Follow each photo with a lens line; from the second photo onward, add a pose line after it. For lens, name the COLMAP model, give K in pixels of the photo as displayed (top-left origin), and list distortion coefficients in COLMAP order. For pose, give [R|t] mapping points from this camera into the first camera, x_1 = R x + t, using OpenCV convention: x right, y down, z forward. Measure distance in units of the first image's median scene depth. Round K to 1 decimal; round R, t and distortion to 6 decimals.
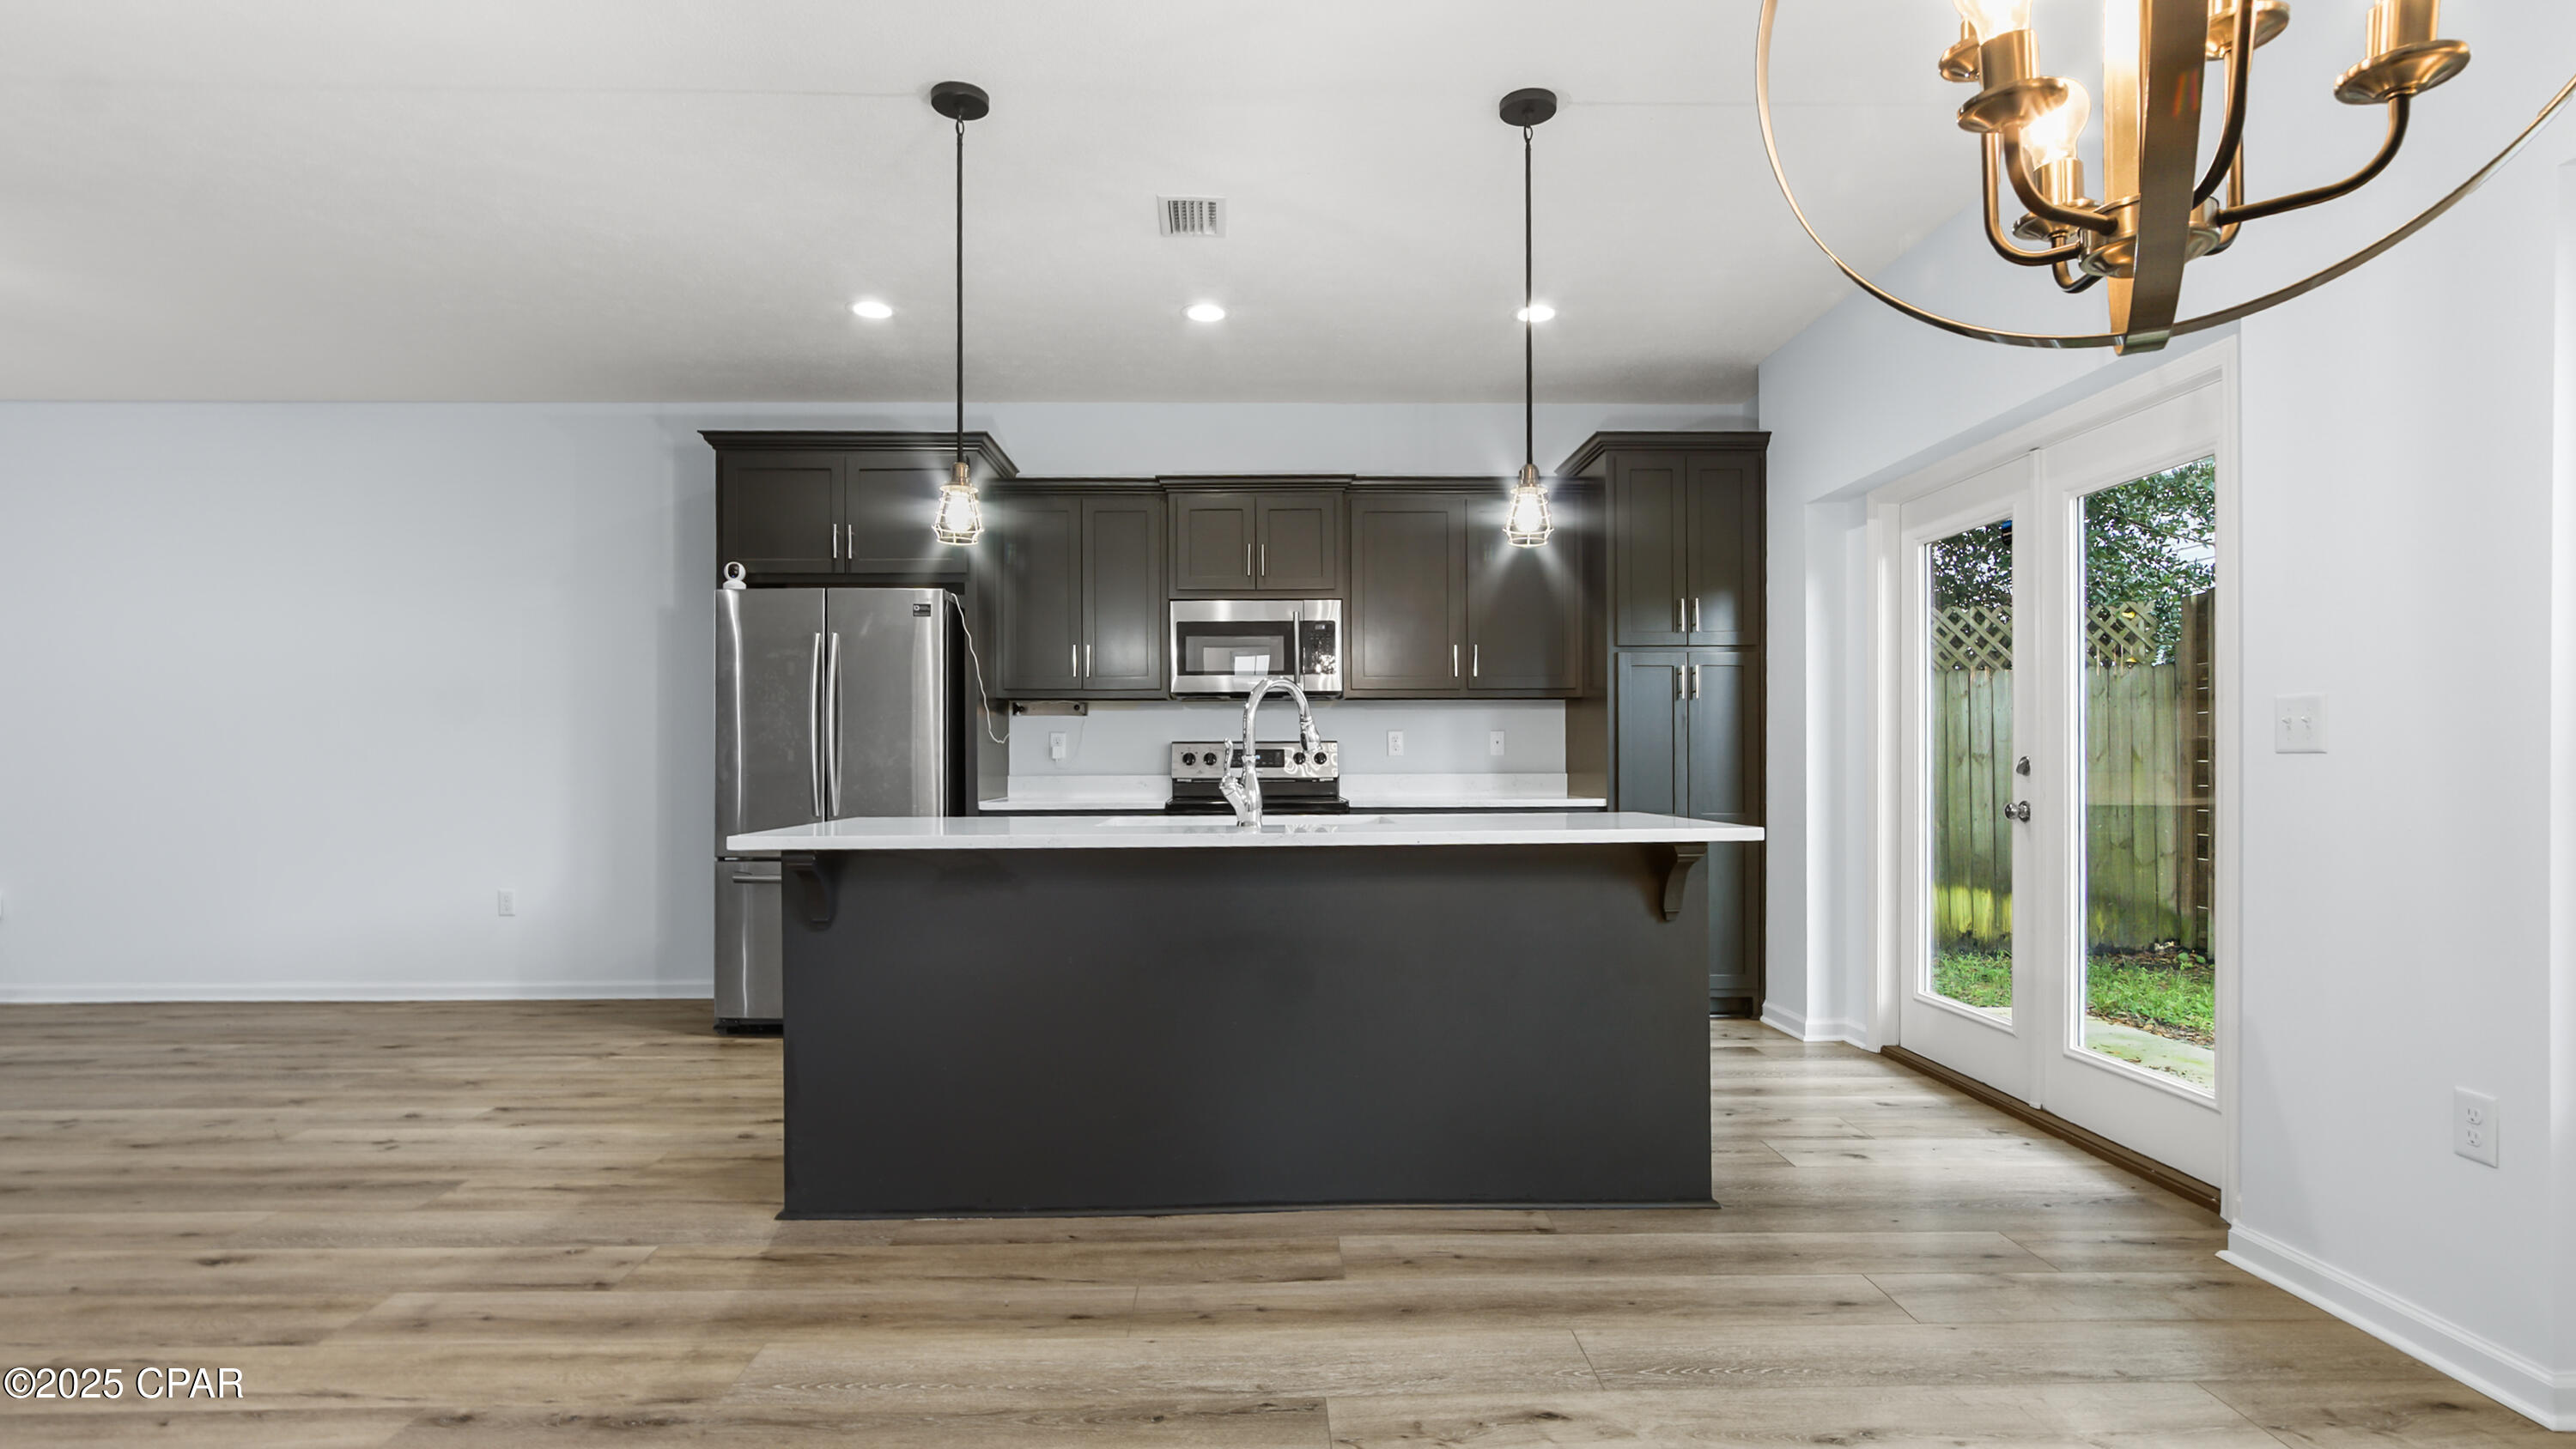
lens RADIAL K [[1230.2, 0, 1279.9], [0, 1230.2, 746.9], [0, 0, 1]] dist [0.001456, 0.000796]
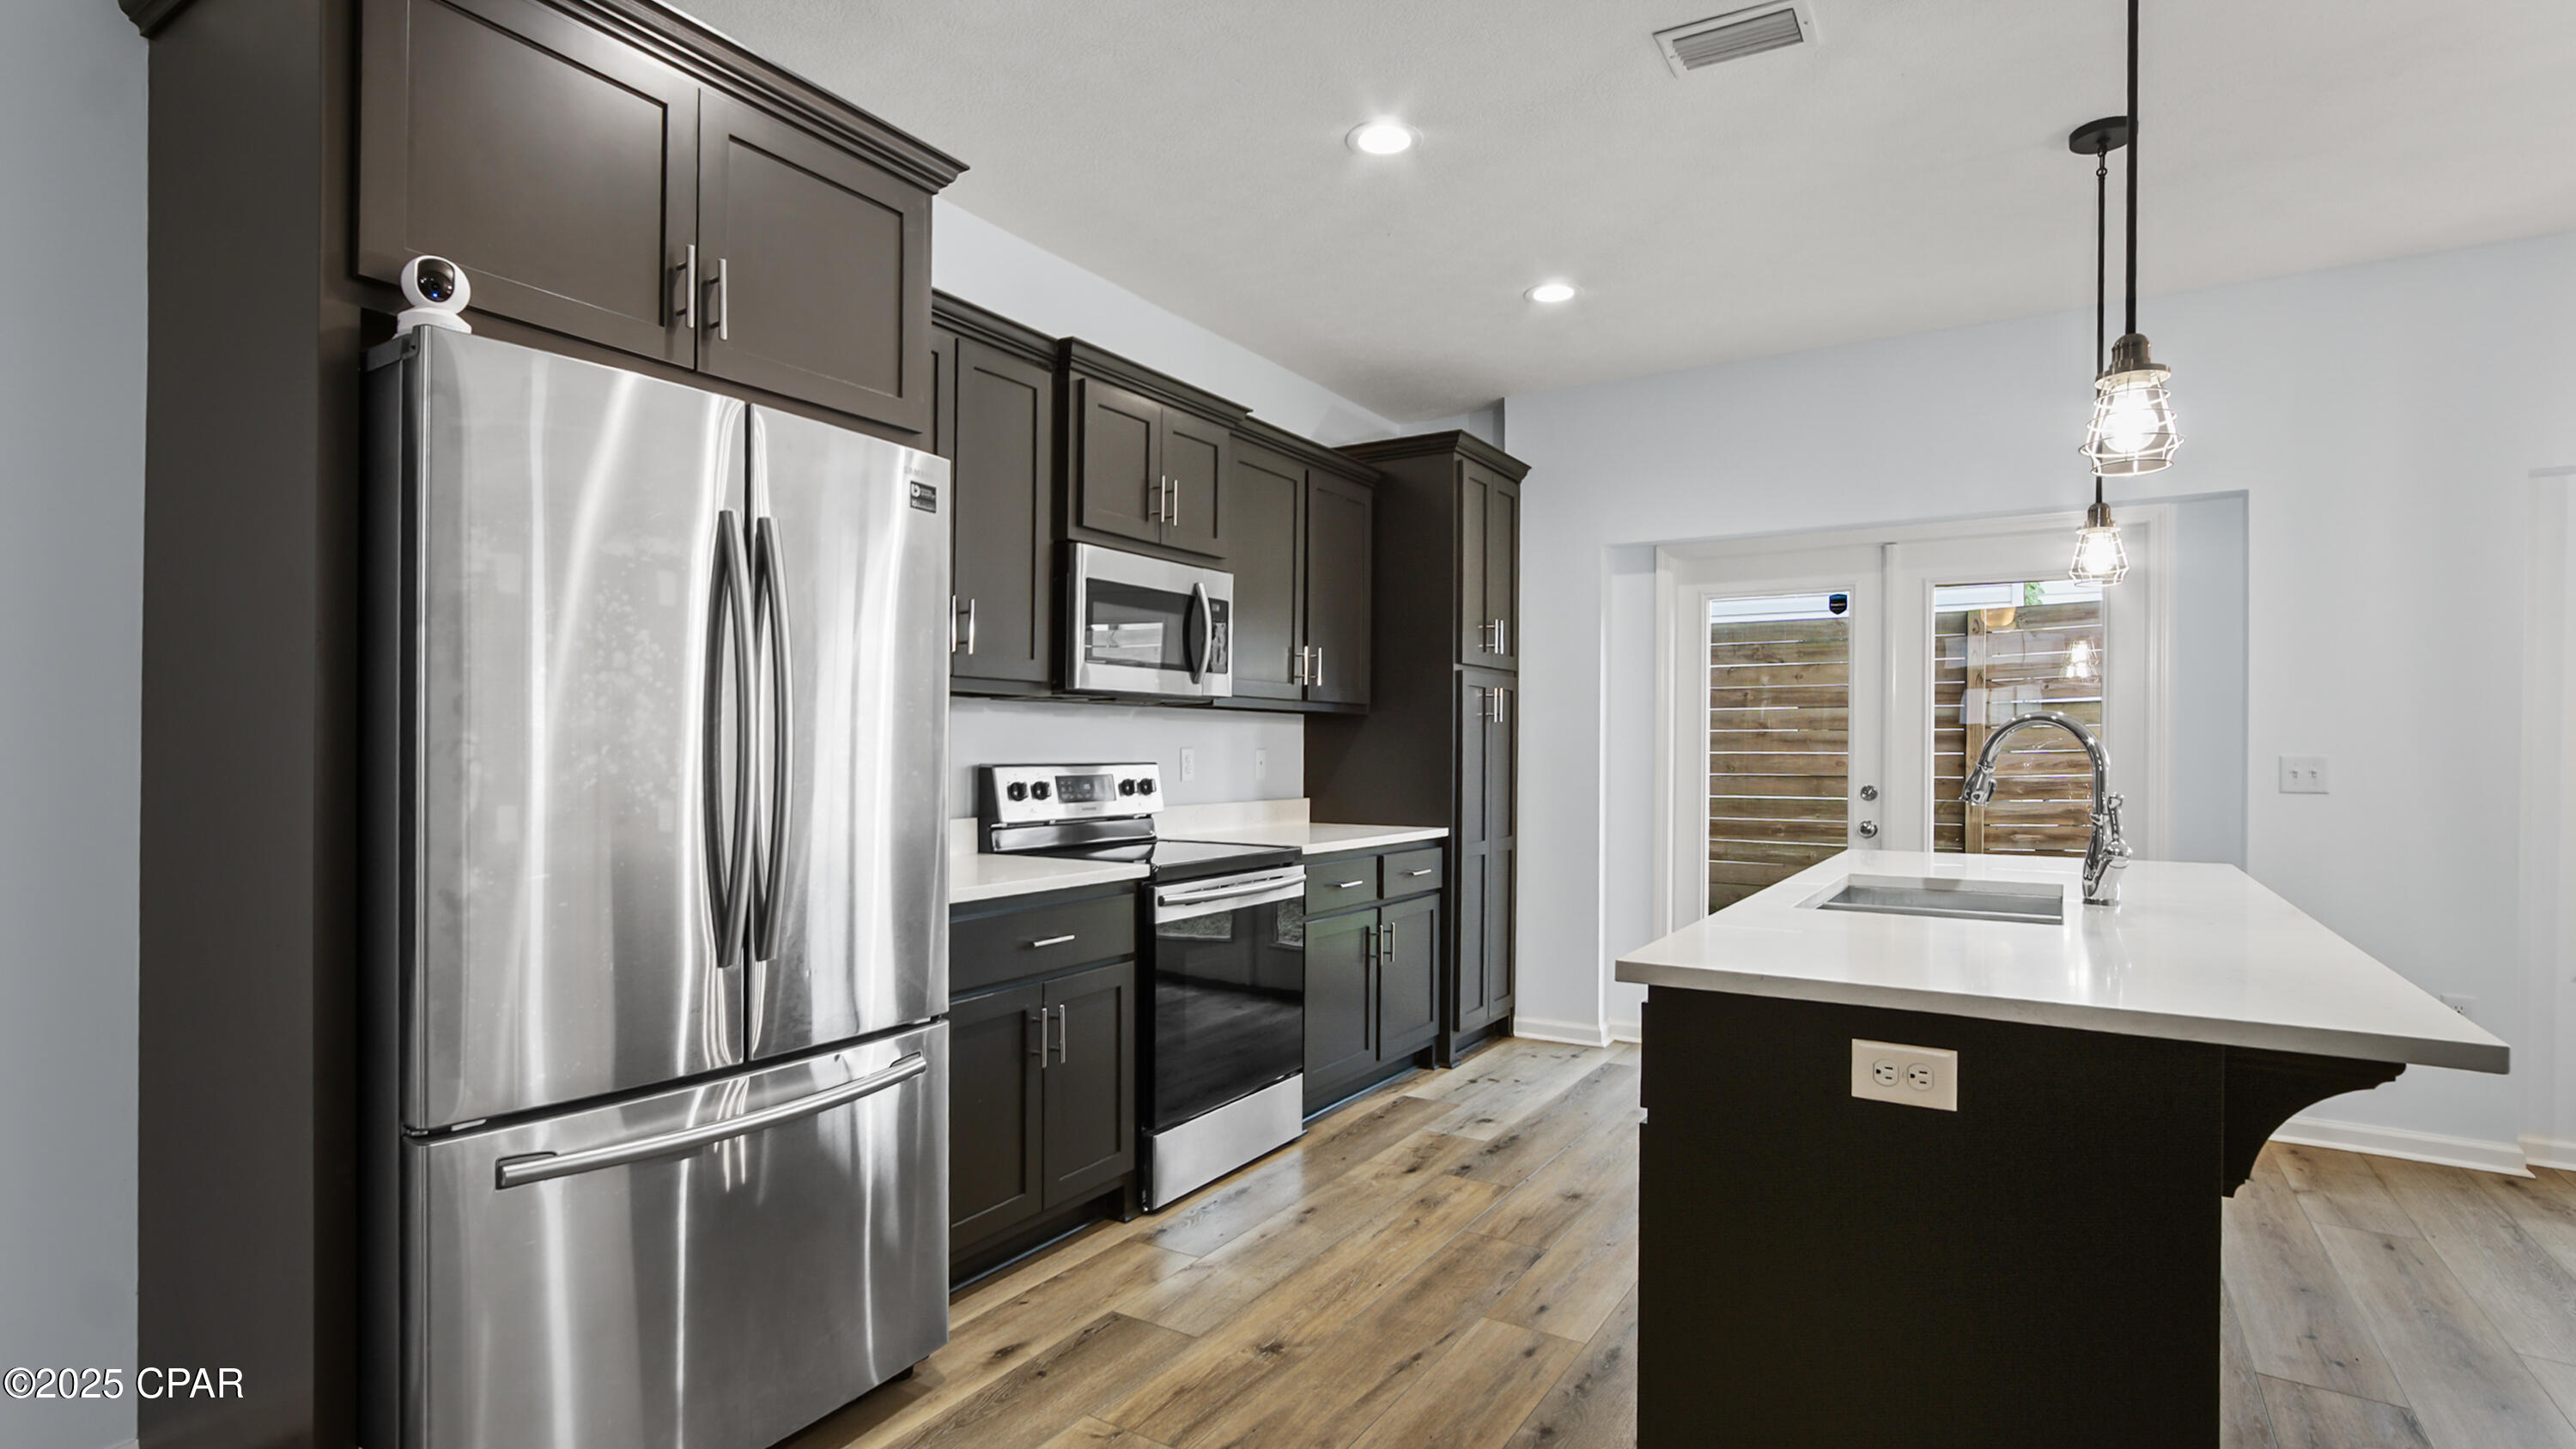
lens RADIAL K [[1230.2, 0, 1279.9], [0, 1230.2, 746.9], [0, 0, 1]] dist [0.001456, 0.000796]
pose [[0.556911, 0.006327, 0.830548, -0.571362], [-0.014199, 0.999897, 0.001903, -0.018165], [-0.830451, -0.012853, 0.556944, 0.593741]]
